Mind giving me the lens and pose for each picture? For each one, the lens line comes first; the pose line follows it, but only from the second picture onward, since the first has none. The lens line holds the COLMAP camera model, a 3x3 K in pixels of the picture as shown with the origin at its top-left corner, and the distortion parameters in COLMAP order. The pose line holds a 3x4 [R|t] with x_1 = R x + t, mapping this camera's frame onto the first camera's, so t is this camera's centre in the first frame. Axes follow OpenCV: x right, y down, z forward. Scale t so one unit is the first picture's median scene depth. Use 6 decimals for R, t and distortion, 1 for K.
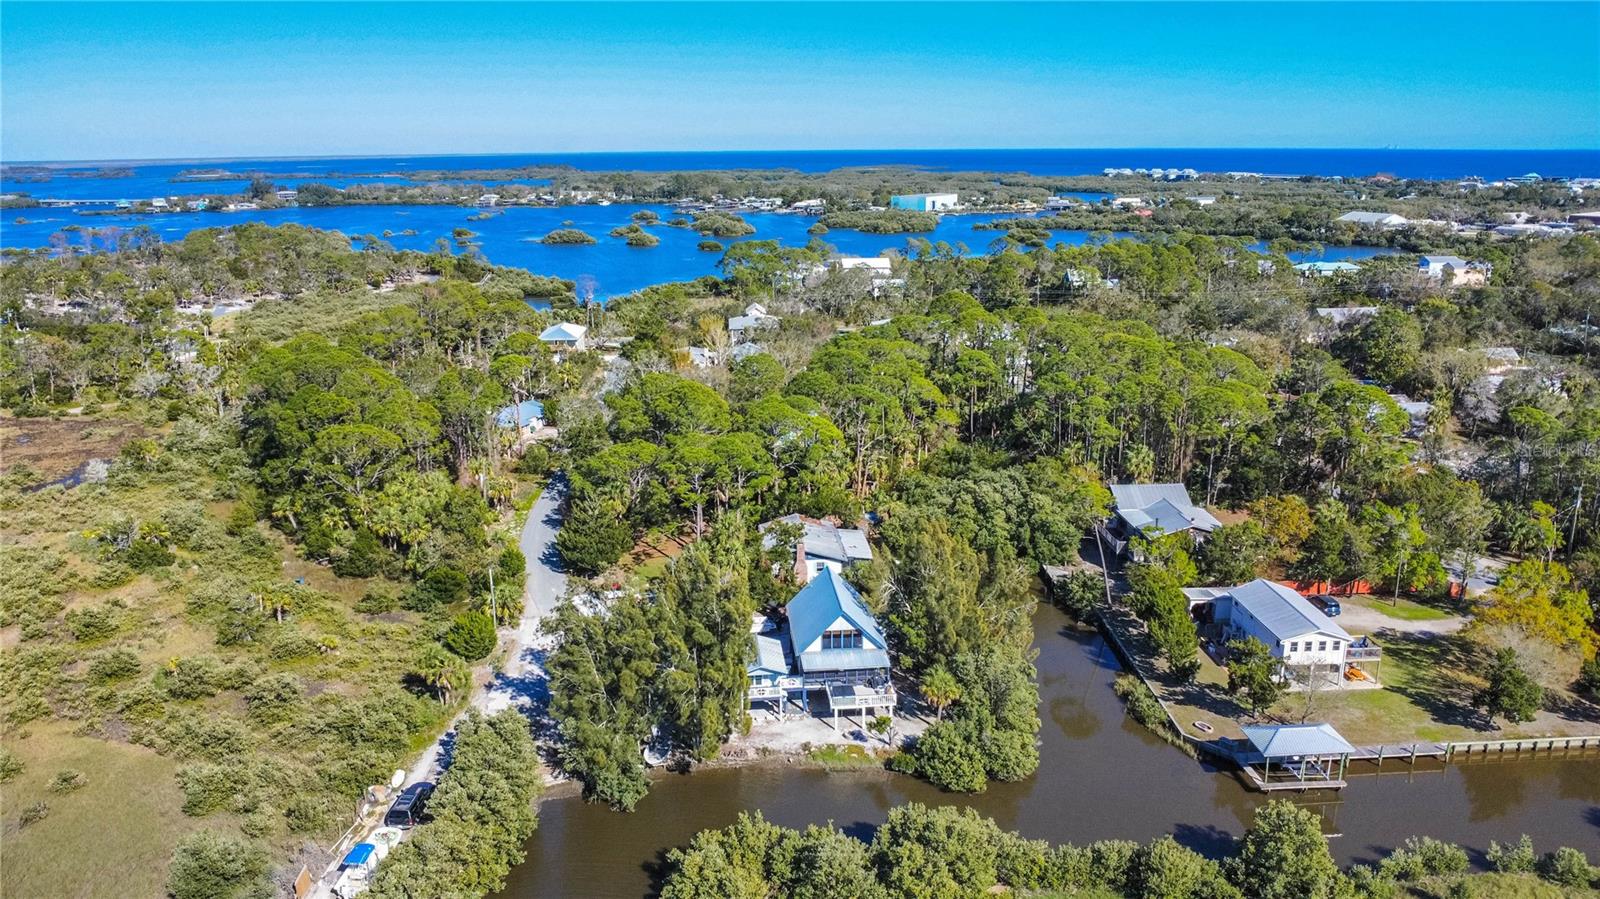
lens RADIAL K [[1159.0, 0, 800.0], [0, 1159.0, 449.5], [0, 0, 1]] dist [-0.020451, -0.025726]
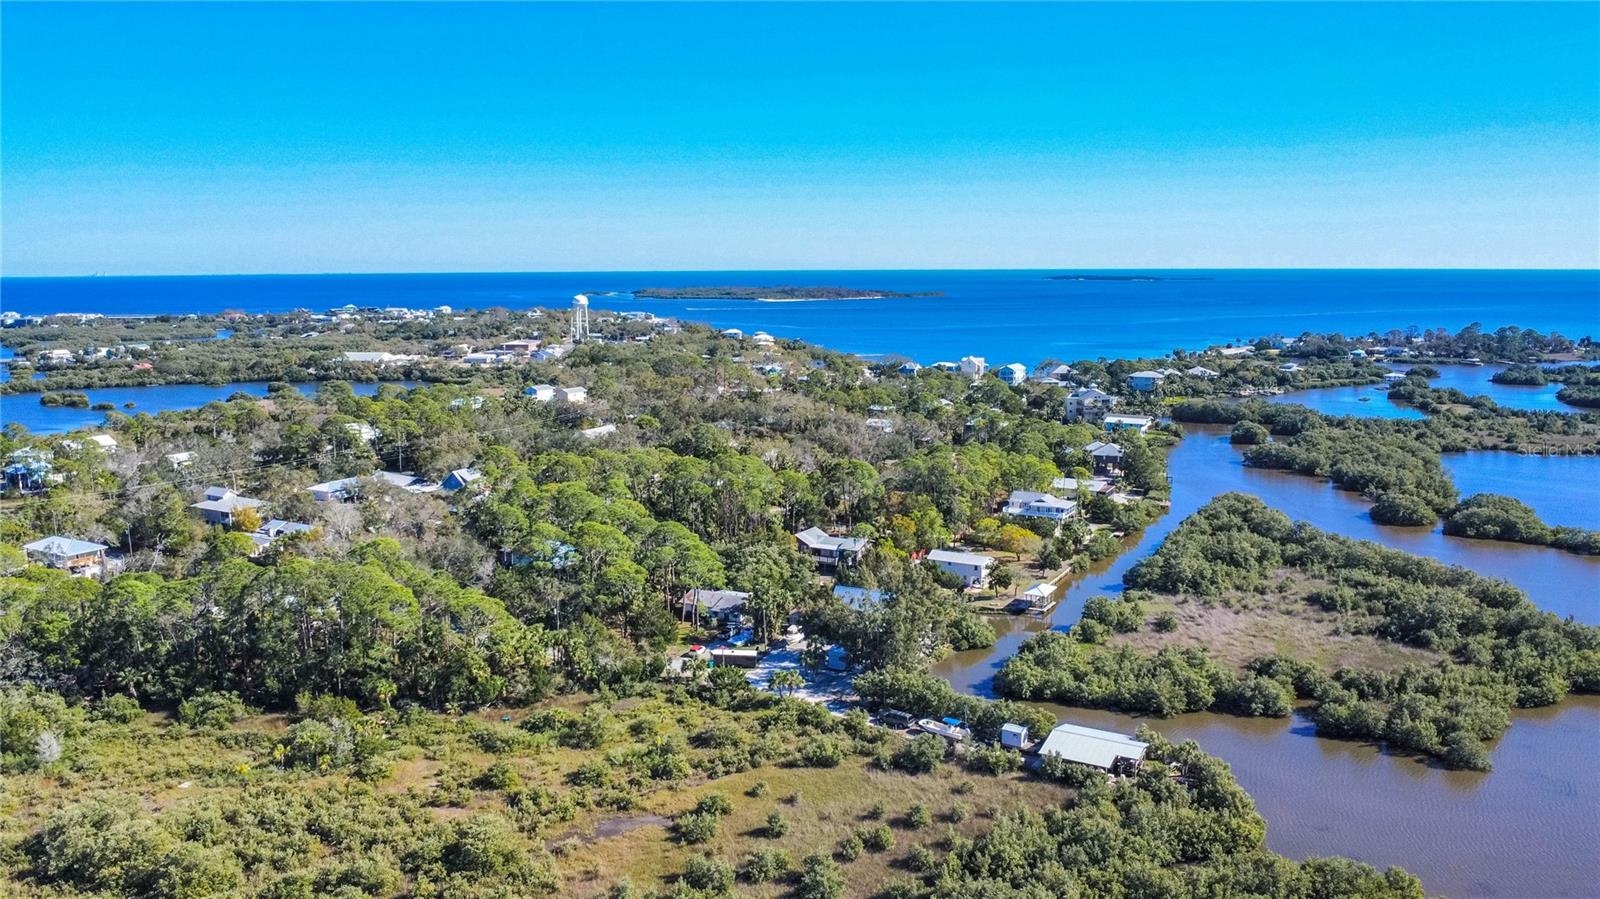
lens RADIAL K [[1167.7, 0, 793.2], [0, 1167.7, 438.8], [0, 0, 1]] dist [-0.026169, -0.016039]
pose [[0.550106, -0.115322, 0.827094, -1.633781], [0.211732, 0.977317, -0.004557, -0.143036], [-0.807808, 0.177629, 0.562045, -0.025663]]
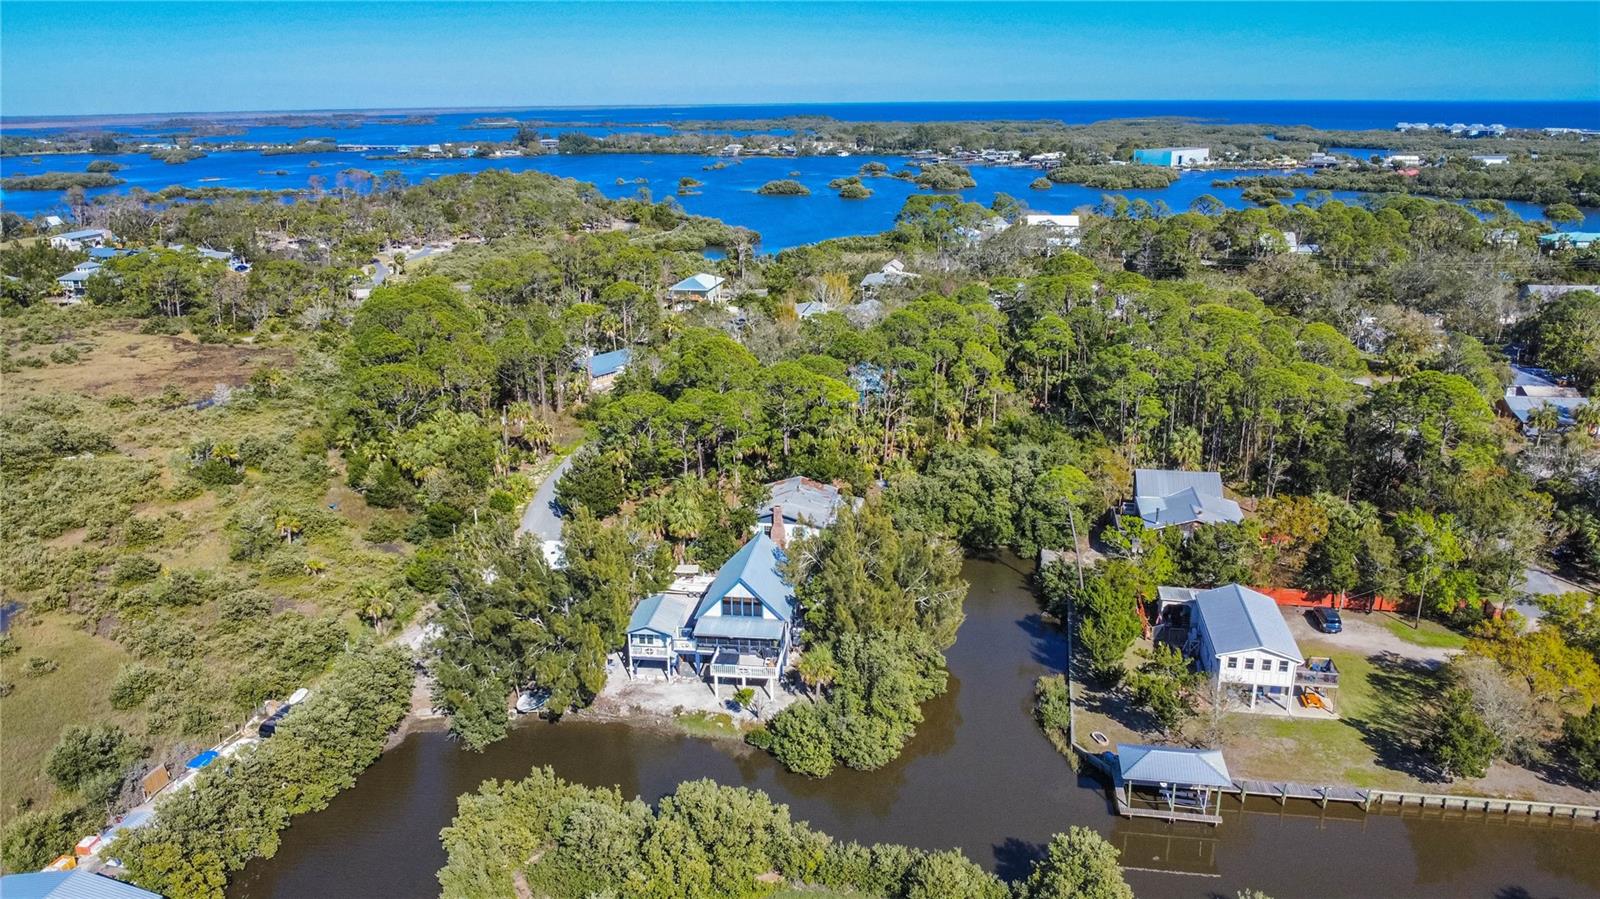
lens RADIAL K [[1161.8, 0, 795.7], [0, 1161.8, 443.7], [0, 0, 1]] dist [-0.016786, -0.036679]
pose [[0.973731, 0.062959, -0.218824, 0.283667], [-0.055320, 0.997632, 0.040865, -0.016974], [0.220879, -0.027686, 0.974908, 0.050449]]
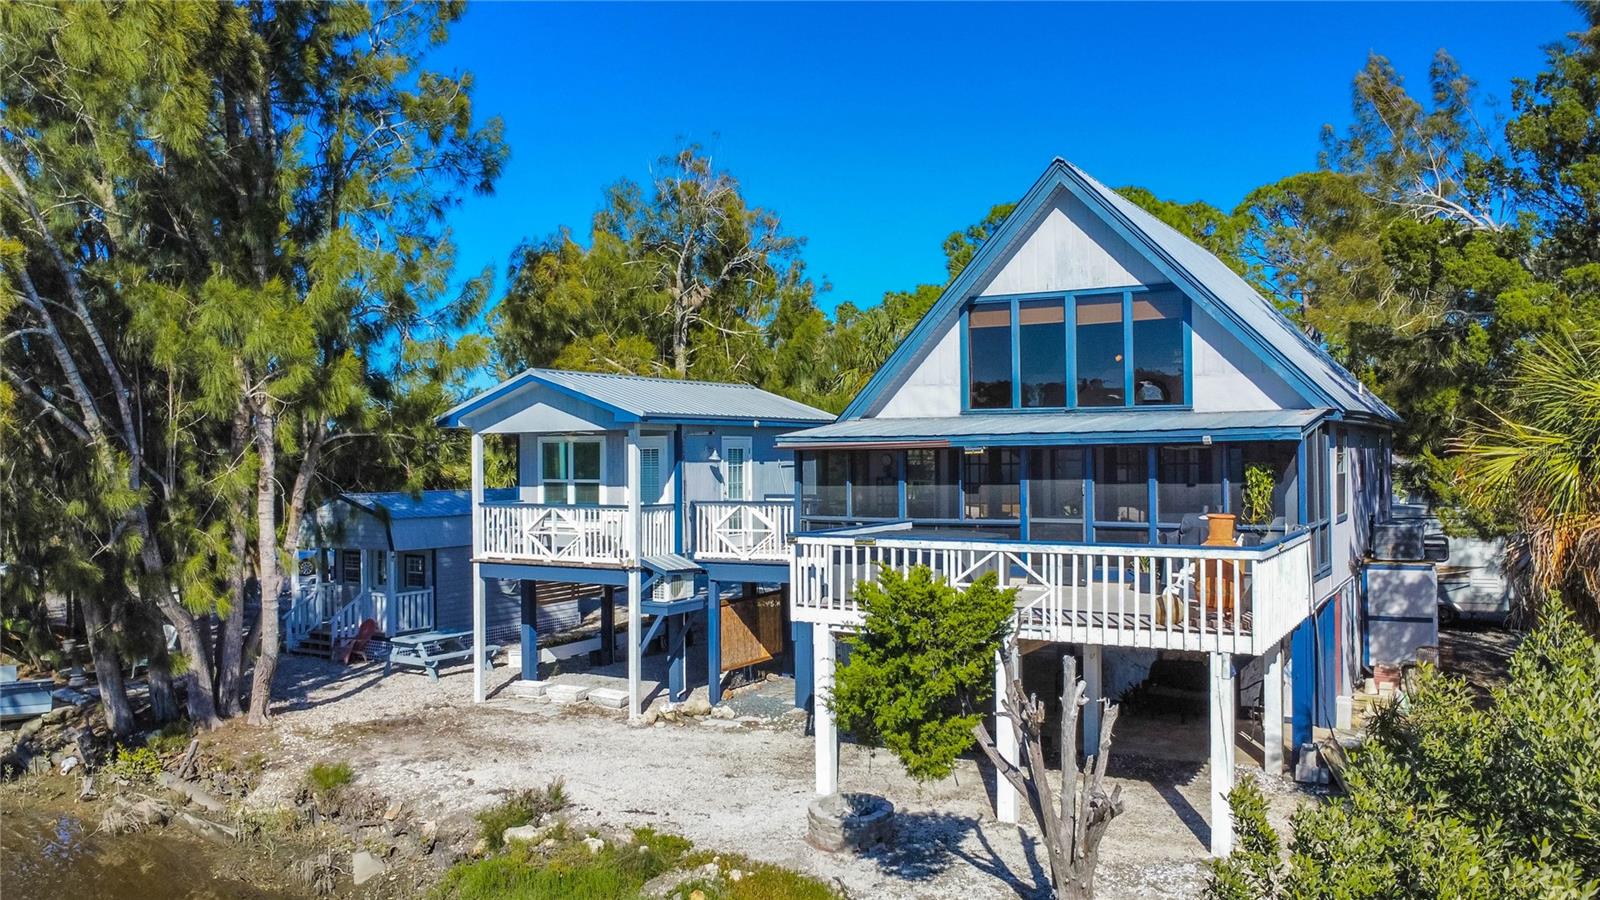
lens RADIAL K [[1199.4, 0, 792.3], [0, 1199.4, 444.9], [0, 0, 1]] dist [-0.032270, -0.007307]
pose [[0.803148, -0.005965, -0.595749, 0.110548], [-0.144101, 0.968315, -0.203963, 0.218691], [0.578089, 0.249661, 0.776841, 0.822098]]
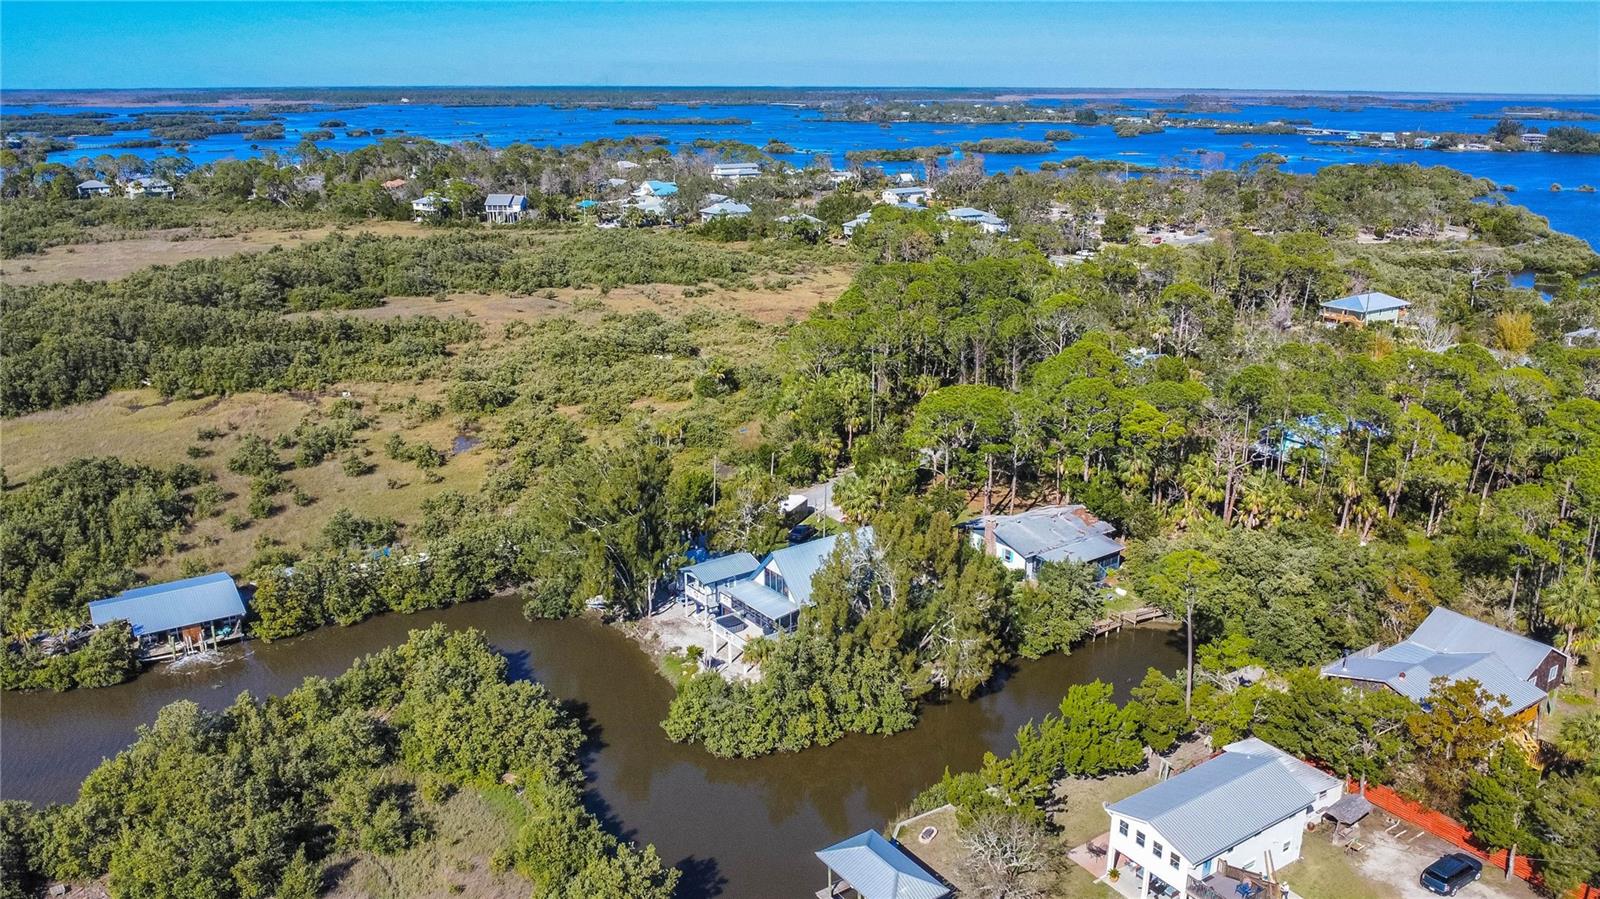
lens RADIAL K [[1205.2, 0, 796.8], [0, 1205.2, 450.6], [0, 0, 1]] dist [-0.027278, -0.012257]
pose [[0.515788, 0.259757, -0.816388, 0.852771], [-0.223873, 0.960682, 0.164227, -0.118752], [0.826949, 0.098061, 0.553661, 0.420226]]
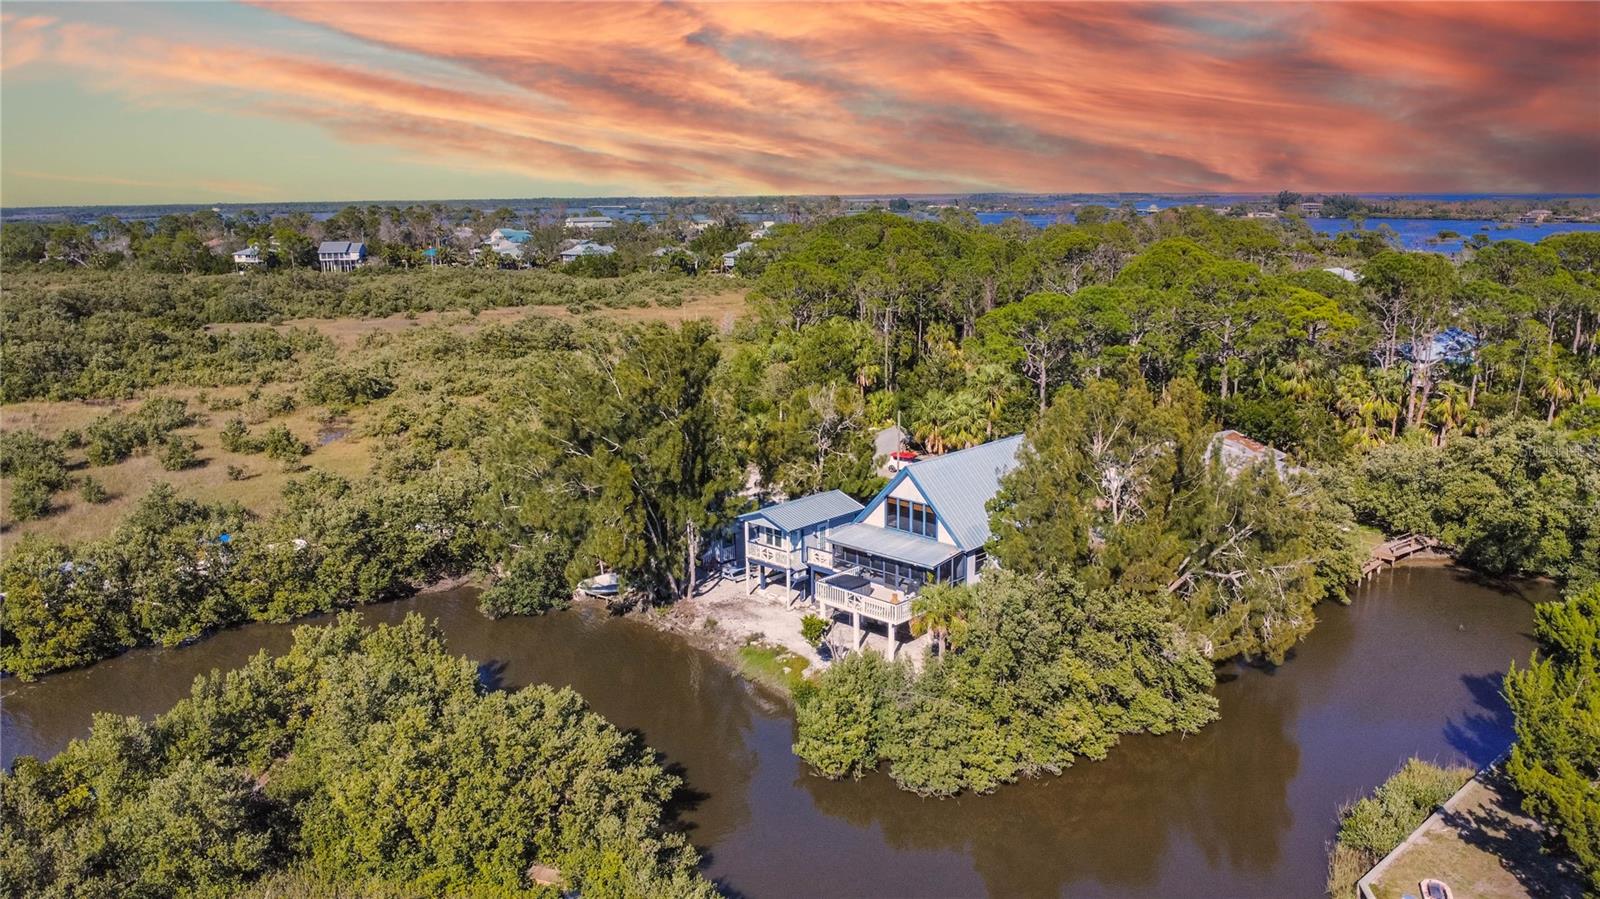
lens RADIAL K [[1161.8, 0, 795.7], [0, 1161.8, 443.7], [0, 0, 1]] dist [-0.016786, -0.036679]
pose [[0.642603, 0.161702, -0.748942, 0.450284], [-0.187668, 0.980920, 0.050766, 0.103589], [0.742861, 0.107929, 0.660688, 0.529738]]
